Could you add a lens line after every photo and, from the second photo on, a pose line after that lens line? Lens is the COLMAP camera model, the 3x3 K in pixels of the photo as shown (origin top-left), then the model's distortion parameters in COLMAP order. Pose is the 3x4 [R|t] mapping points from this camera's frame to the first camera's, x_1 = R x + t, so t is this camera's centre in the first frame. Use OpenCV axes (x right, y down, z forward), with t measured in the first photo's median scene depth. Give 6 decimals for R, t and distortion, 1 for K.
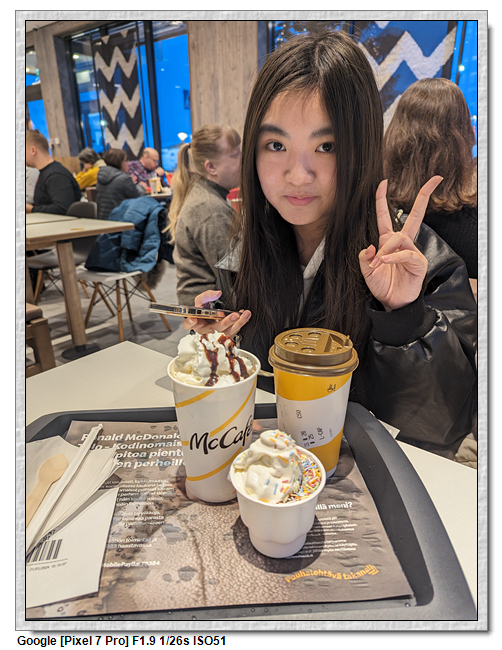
lens RADIAL K [[426.4, 0, 249.9], [0, 426.4, 315.0], [0, 0, 1]] dist [0.035708, -0.004060]
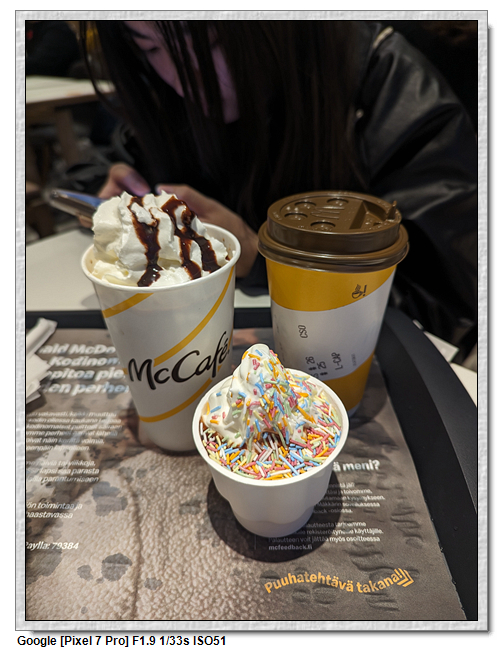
lens RADIAL K [[448.7, 0, 253.0], [0, 448.7, 308.2], [0, 0, 1]] dist [-0.001221, -0.001507]
pose [[0.998154, 0.019419, -0.057551, 0.082981], [-0.005541, 0.972675, 0.232105, 0.052281], [0.060486, -0.231357, 0.970987, 0.394317]]
